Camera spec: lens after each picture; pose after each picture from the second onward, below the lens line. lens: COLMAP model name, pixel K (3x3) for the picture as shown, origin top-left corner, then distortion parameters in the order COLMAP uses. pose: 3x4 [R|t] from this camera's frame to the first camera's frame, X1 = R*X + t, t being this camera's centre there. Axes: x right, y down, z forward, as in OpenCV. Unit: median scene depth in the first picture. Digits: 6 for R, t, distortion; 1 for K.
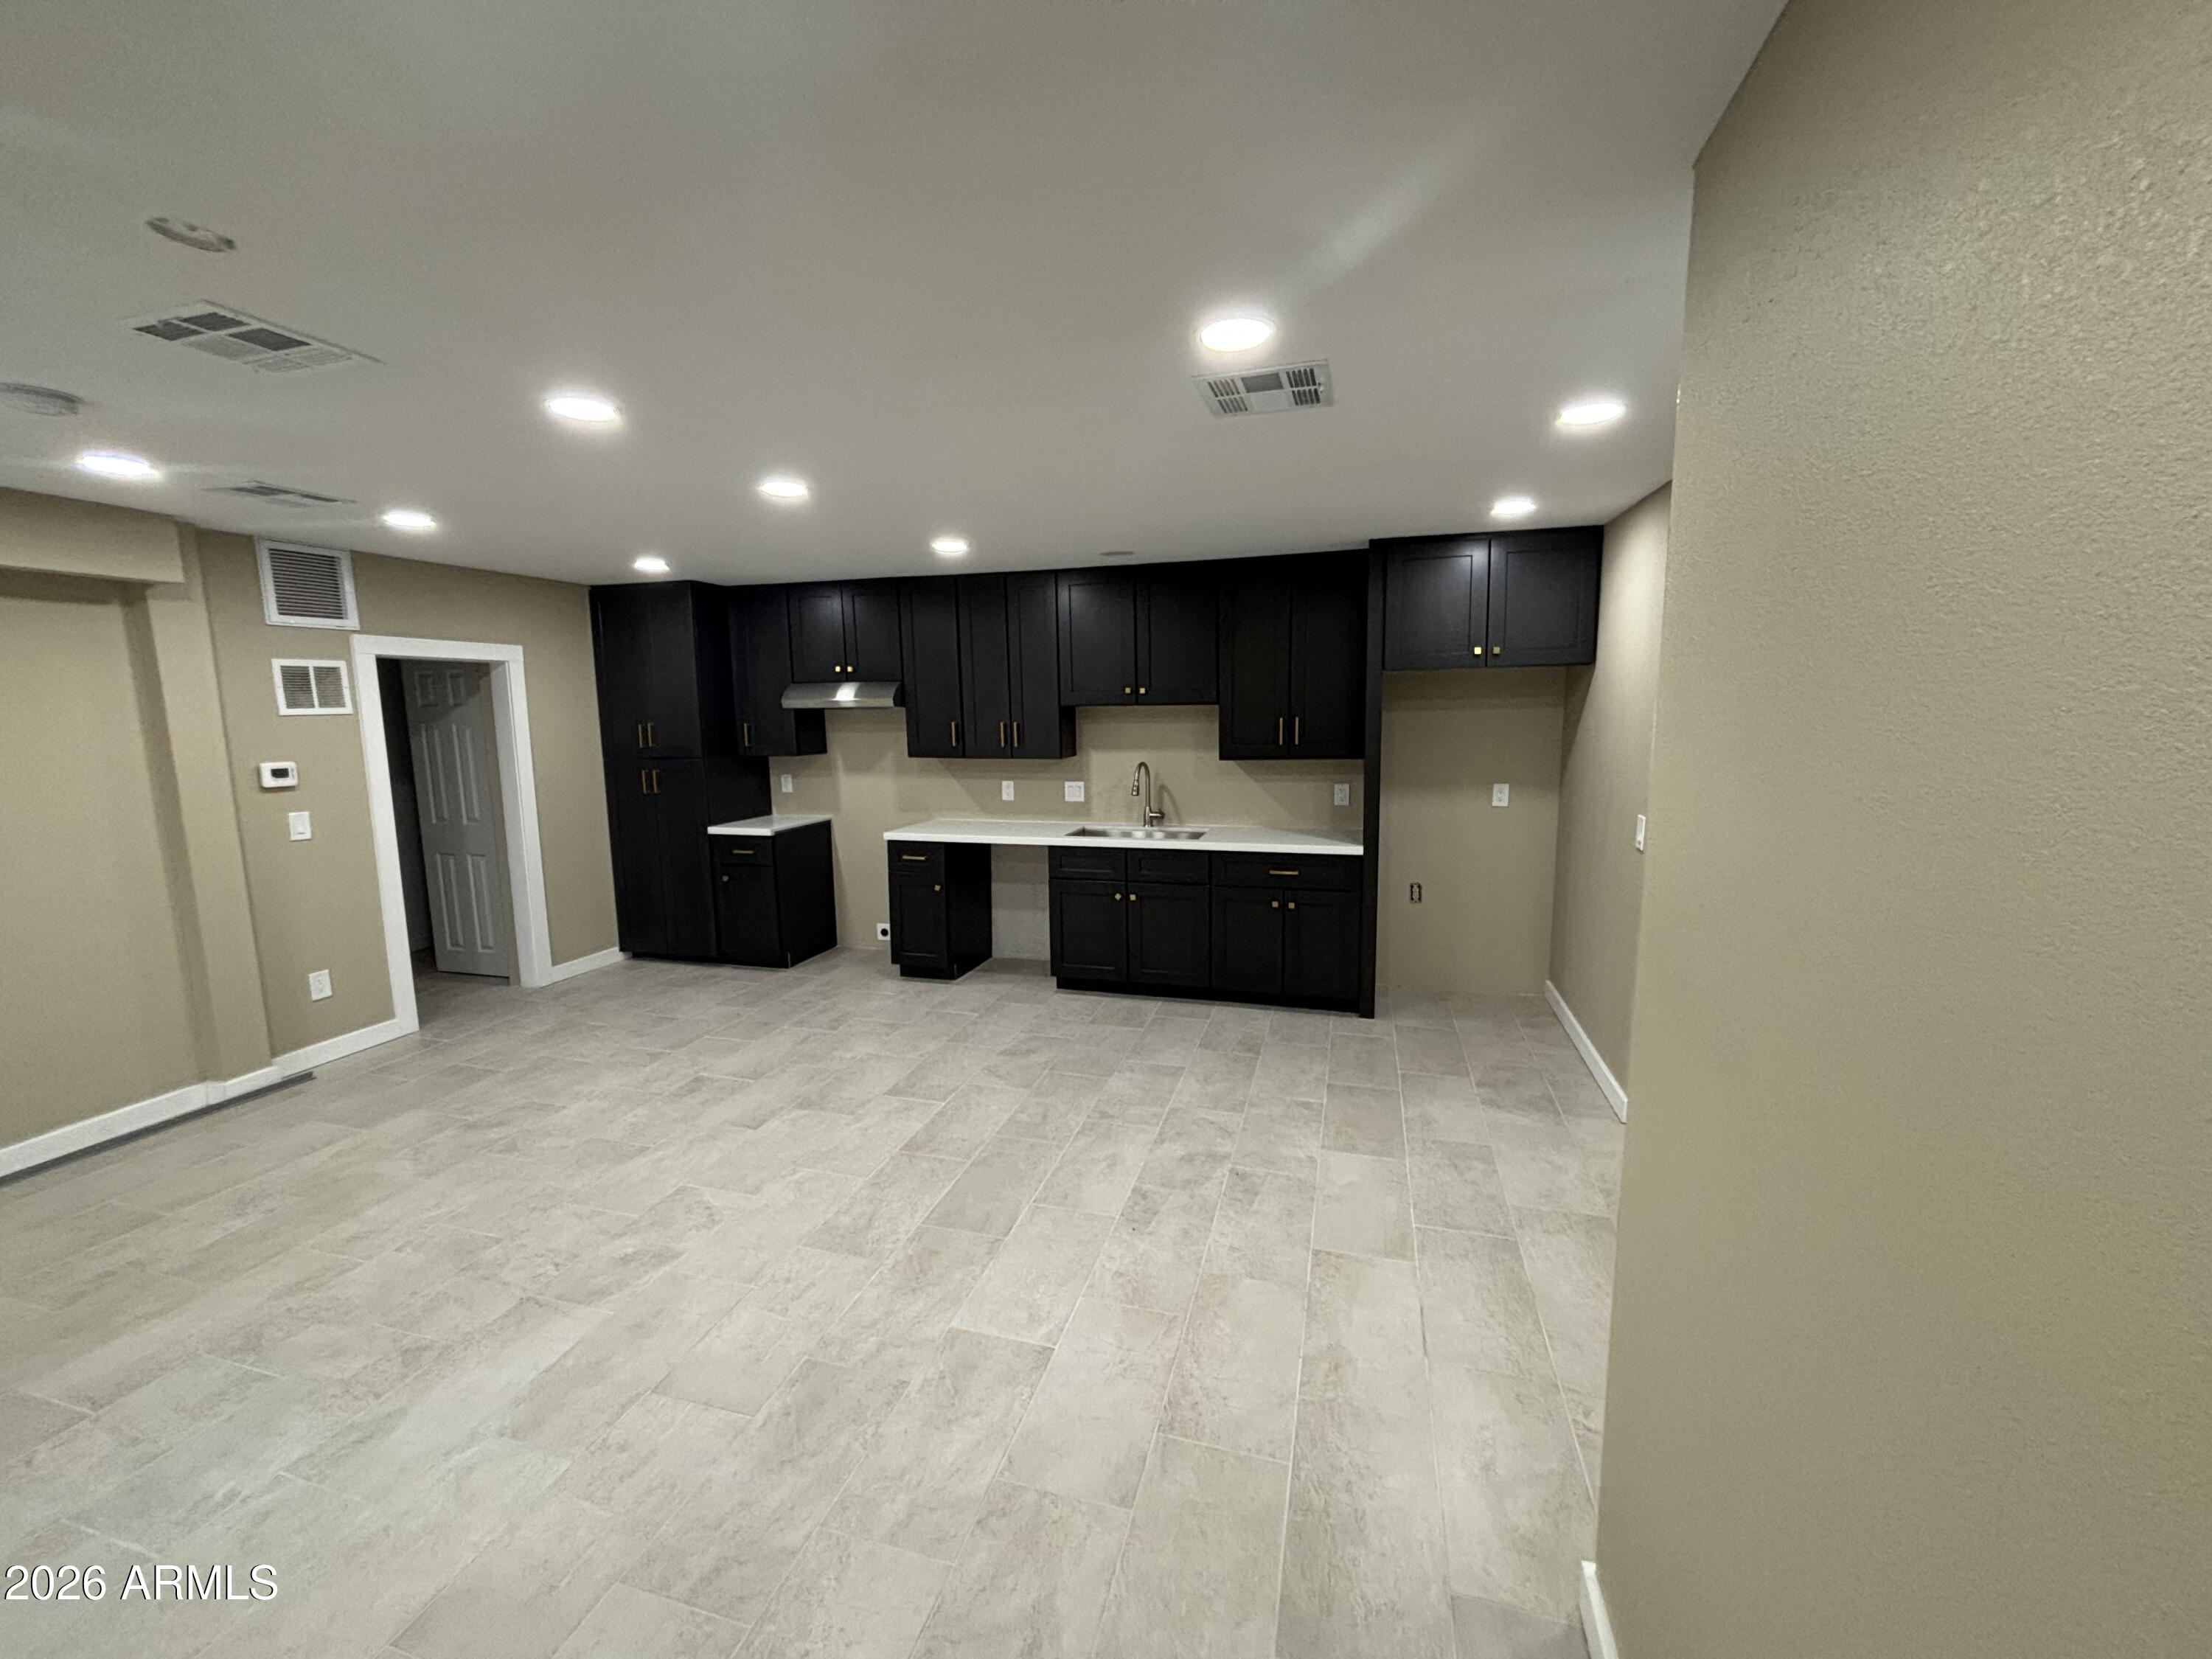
lens RADIAL K [[893.3, 0, 1090.7], [0, 893.3, 839.2], [0, 0, 1]] dist [-0.003340, 0.003058]
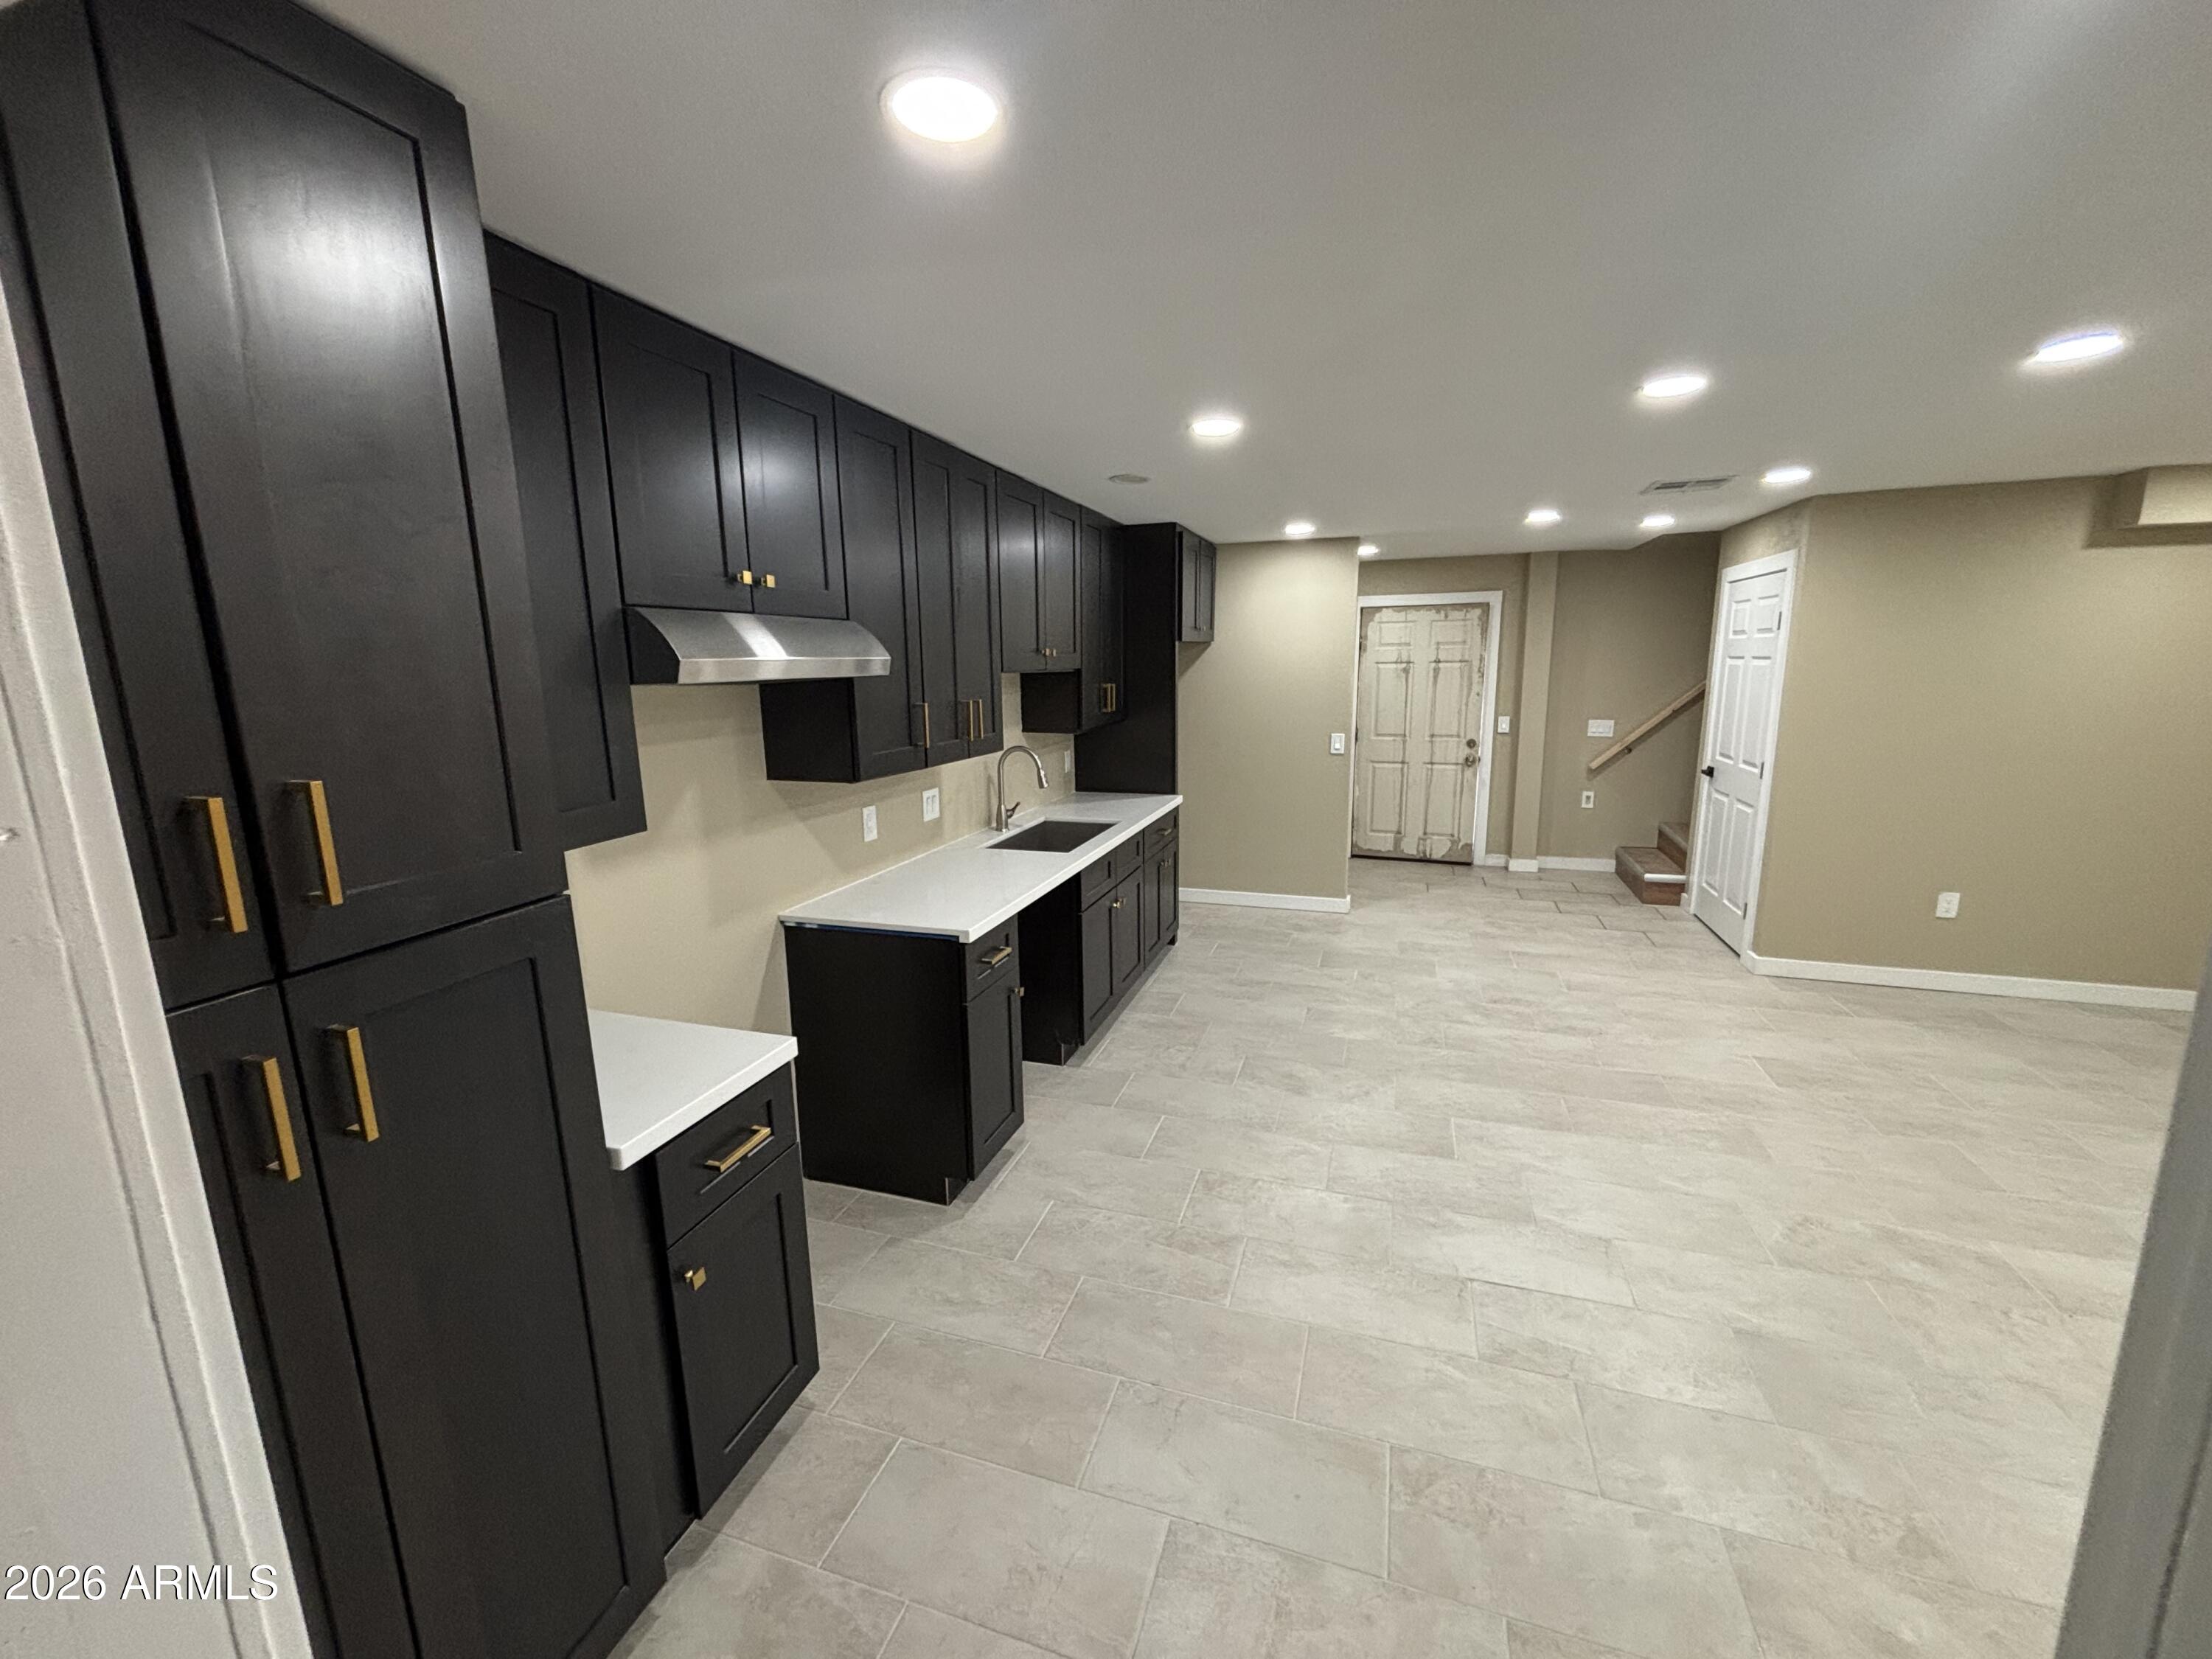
lens RADIAL K [[896.2, 0, 1106.1], [0, 896.2, 834.7], [0, 0, 1]] dist [-0.001020, 0.000068]
pose [[0.026023, -0.178630, 0.983572, -0.850567], [0.165671, 0.971070, 0.171976, -0.157800], [-0.985838, 0.158474, 0.054864, 1.065348]]
